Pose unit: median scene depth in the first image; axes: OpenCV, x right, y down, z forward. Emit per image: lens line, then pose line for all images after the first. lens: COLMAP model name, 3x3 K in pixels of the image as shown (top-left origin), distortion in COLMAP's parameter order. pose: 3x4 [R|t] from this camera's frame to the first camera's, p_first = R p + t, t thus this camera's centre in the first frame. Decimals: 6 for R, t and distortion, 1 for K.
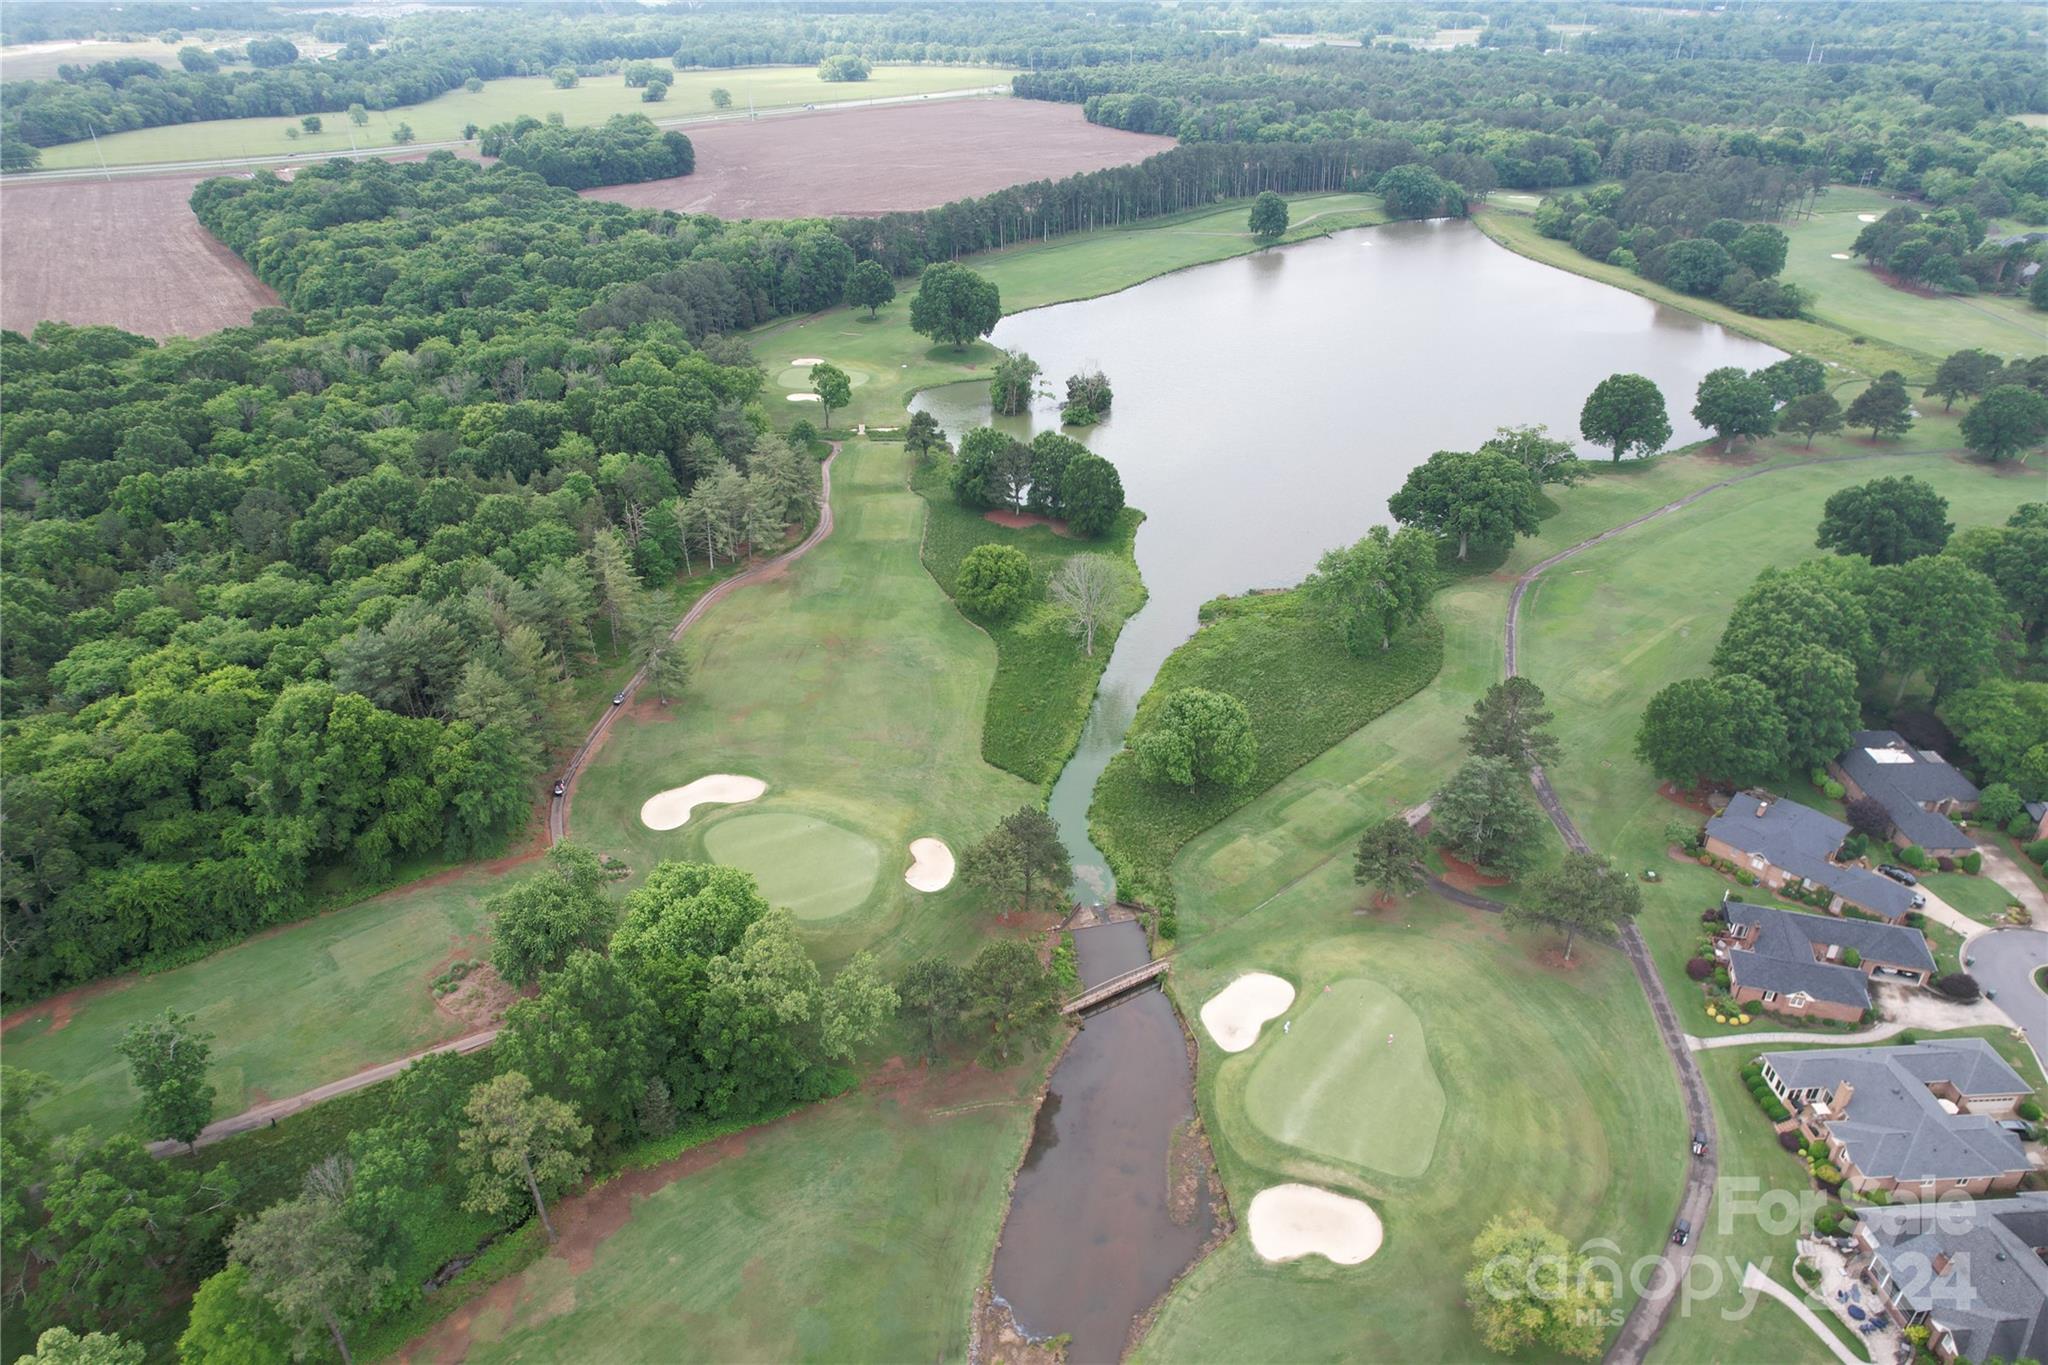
lens RADIAL K [[1315.6, 0, 1034.6], [0, 1315.6, 691.6], [0, 0, 1]] dist [-0.082090, 0.076425]
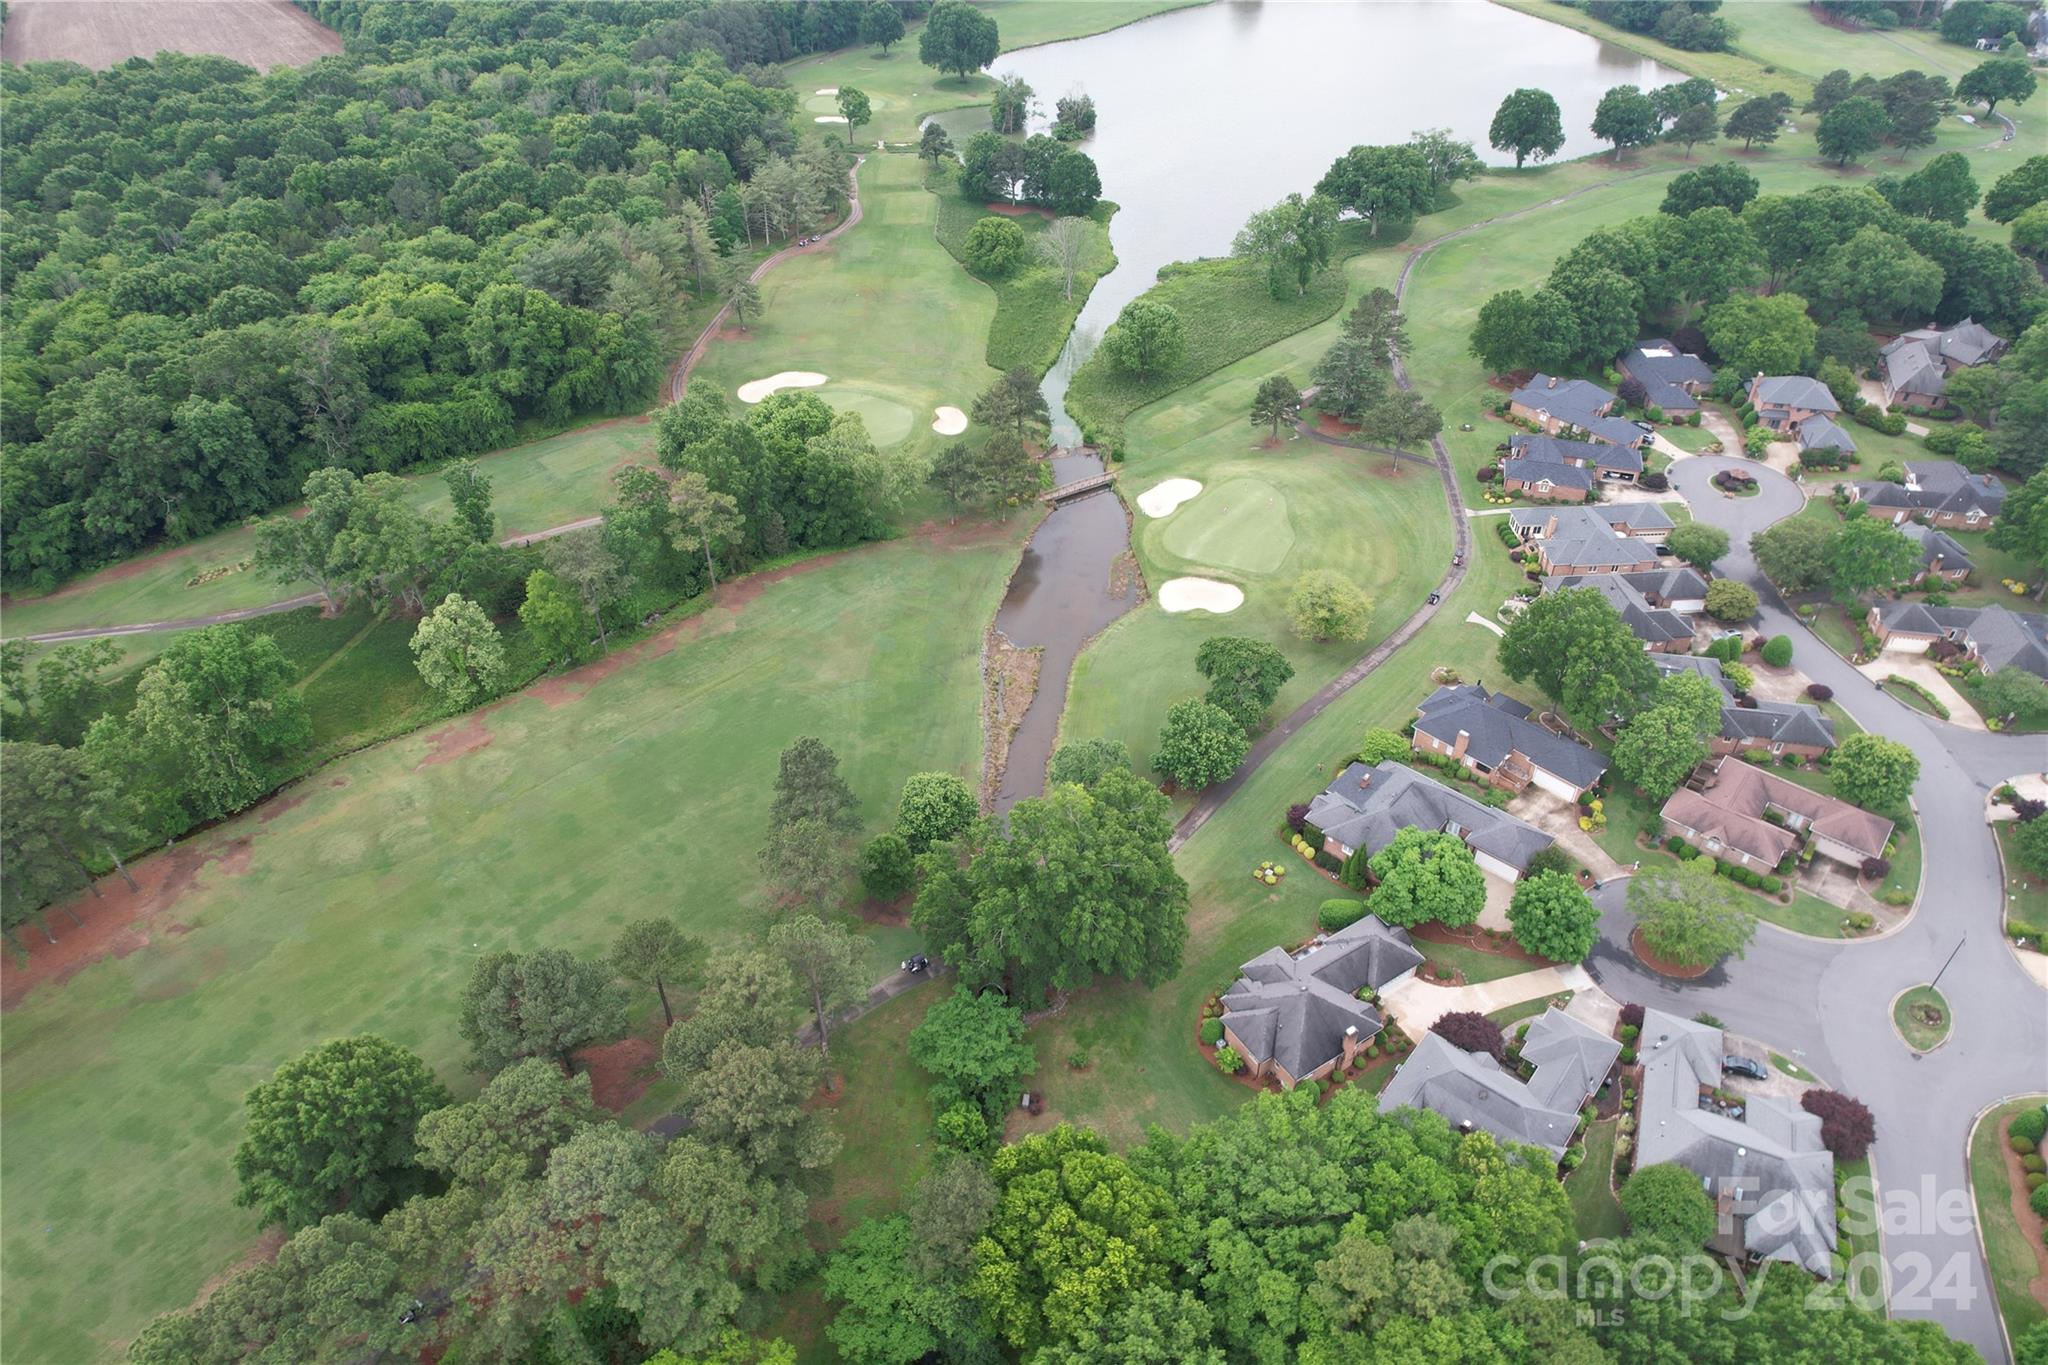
lens RADIAL K [[1310.3, 0, 1033.9], [0, 1310.3, 689.4], [0, 0, 1]] dist [-0.086307, 0.080169]
pose [[0.999993, -0.002374, -0.002834, 0.011647], [0.002776, 0.988445, 0.151556, 0.182973], [0.002441, -0.151563, 0.988445, -0.370822]]
